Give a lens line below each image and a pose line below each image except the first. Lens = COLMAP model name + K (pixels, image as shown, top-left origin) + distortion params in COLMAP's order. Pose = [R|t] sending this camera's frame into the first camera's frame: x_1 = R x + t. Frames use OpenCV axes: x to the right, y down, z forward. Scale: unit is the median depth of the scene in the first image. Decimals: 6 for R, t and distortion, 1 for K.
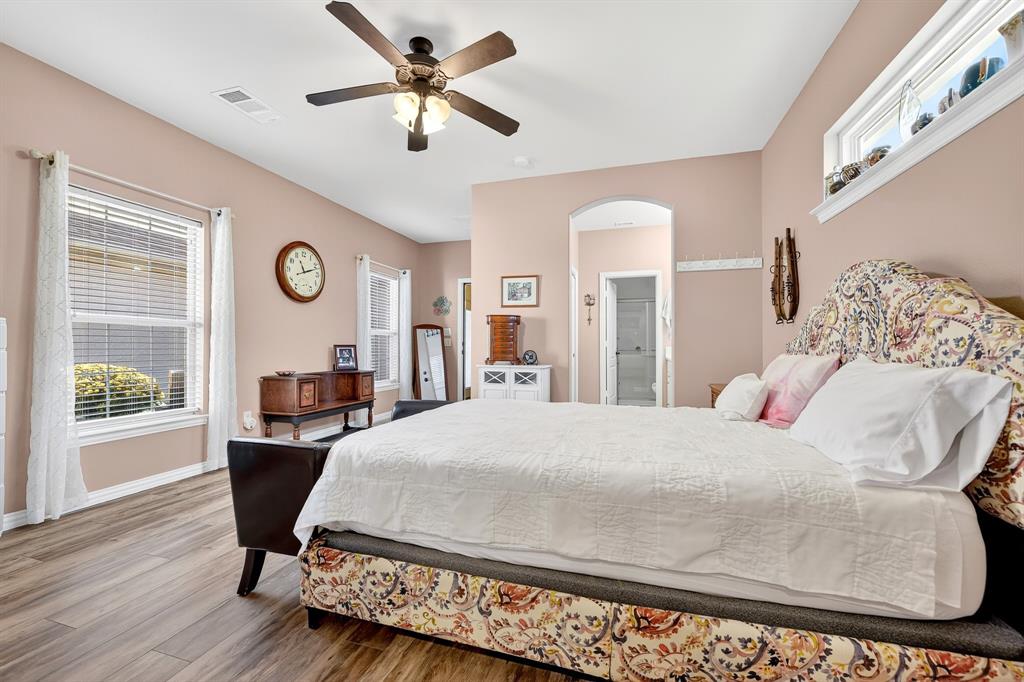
lens RADIAL K [[409.3, 0, 509.9], [0, 409.3, 349.1], [0, 0, 1]] dist [-0.020610, -0.000105]
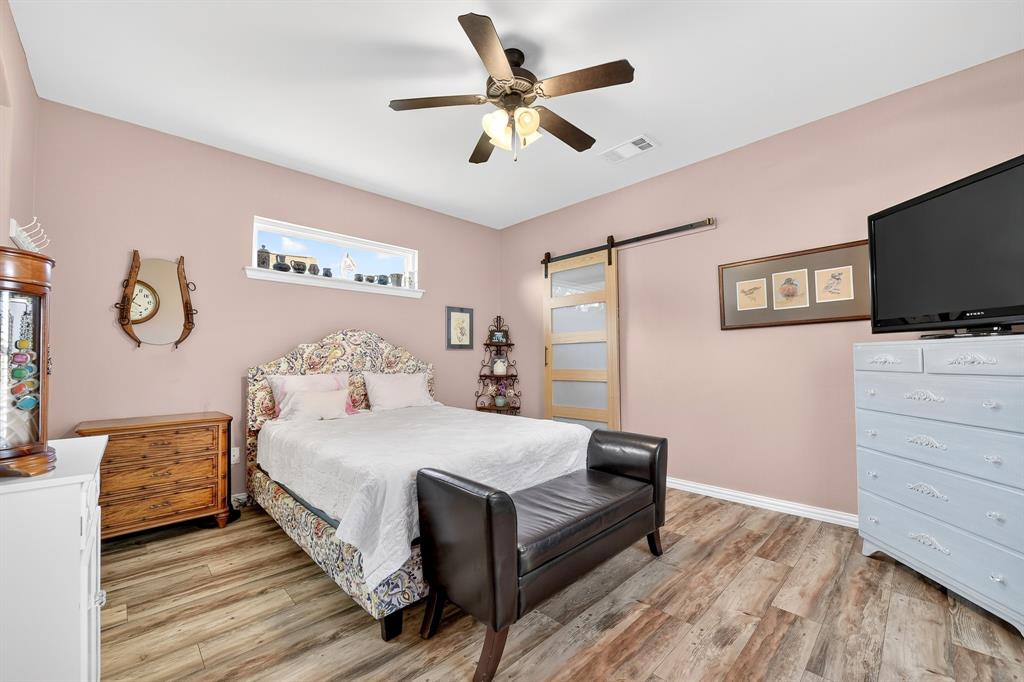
lens RADIAL K [[409.3, 0, 509.9], [0, 409.3, 349.1], [0, 0, 1]] dist [-0.020610, -0.000105]
pose [[-0.875112, 0.013492, 0.483732, -0.892592], [0.005060, 0.999812, -0.018732, -0.062320], [-0.483893, -0.013945, -0.875016, 2.449441]]
